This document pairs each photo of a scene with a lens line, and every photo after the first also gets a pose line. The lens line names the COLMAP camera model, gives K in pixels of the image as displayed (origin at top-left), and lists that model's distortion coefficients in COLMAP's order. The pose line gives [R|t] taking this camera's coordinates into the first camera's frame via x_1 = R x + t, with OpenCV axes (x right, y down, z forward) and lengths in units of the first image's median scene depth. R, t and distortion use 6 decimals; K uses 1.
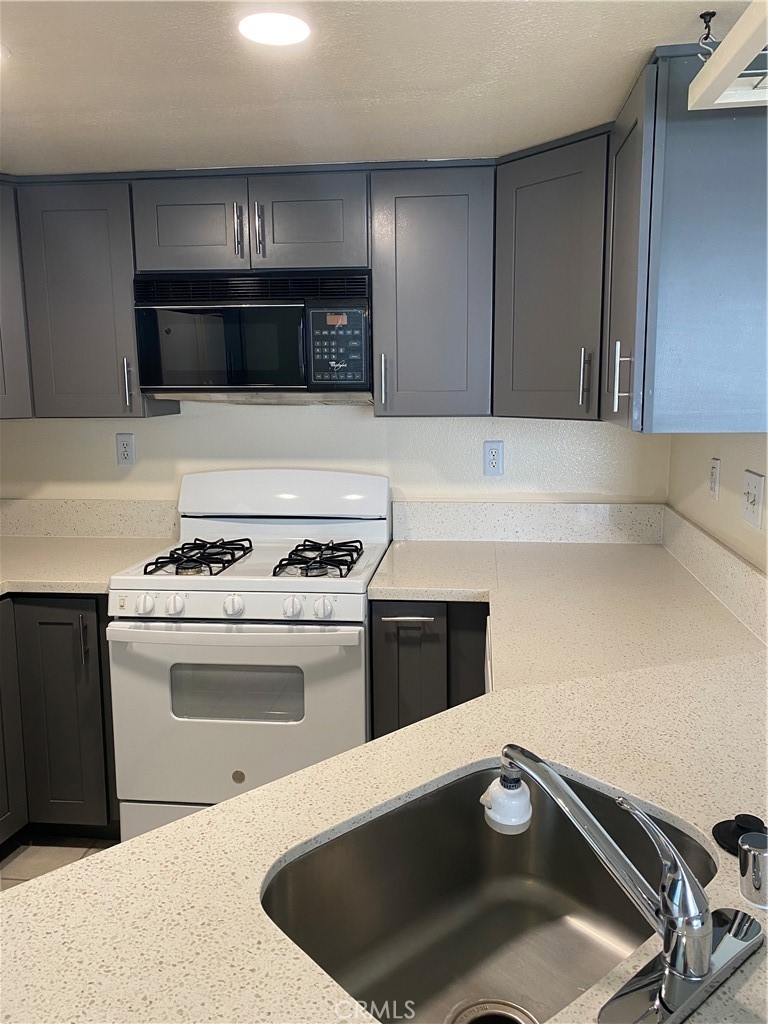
lens RADIAL K [[780.9, 0, 385.5], [0, 780.9, 486.7], [0, 0, 1]] dist [0.107473, -0.001846]
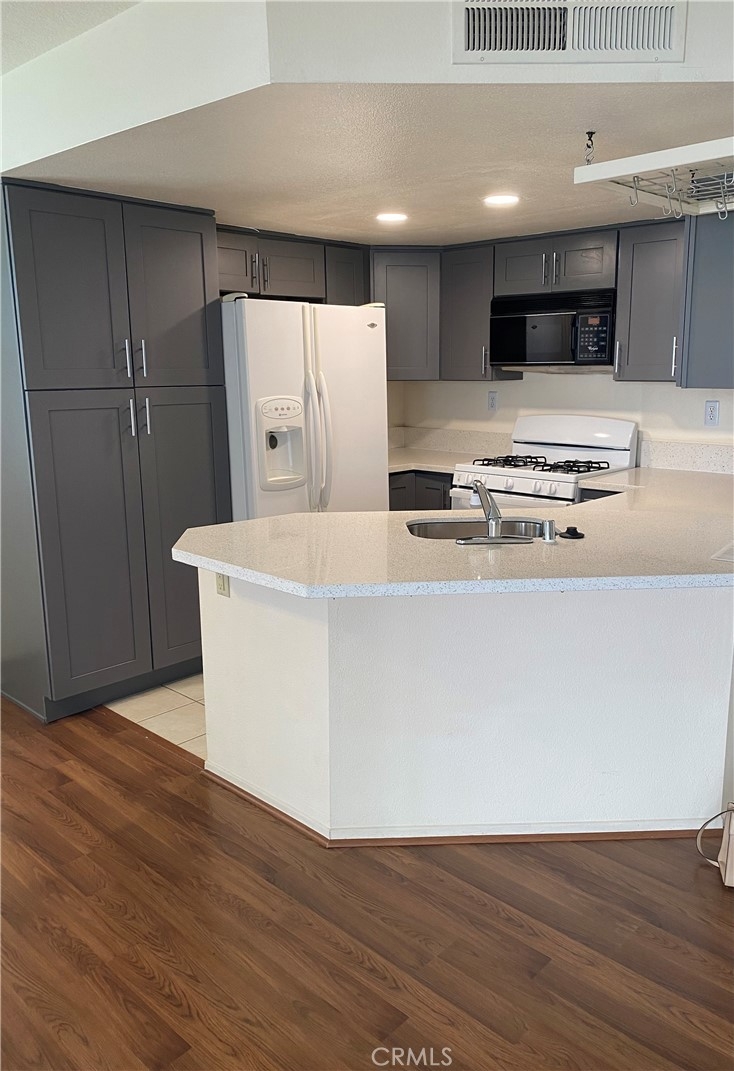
lens RADIAL K [[828.7, 0, 367.0], [0, 828.7, 535.5], [0, 0, 1]] dist [0.002587, -0.000086]
pose [[0.788809, 0.125914, -0.601603, 0.652299], [-0.079690, 0.991481, 0.103026, 0.088768], [0.609450, -0.033326, 0.792124, -0.659498]]
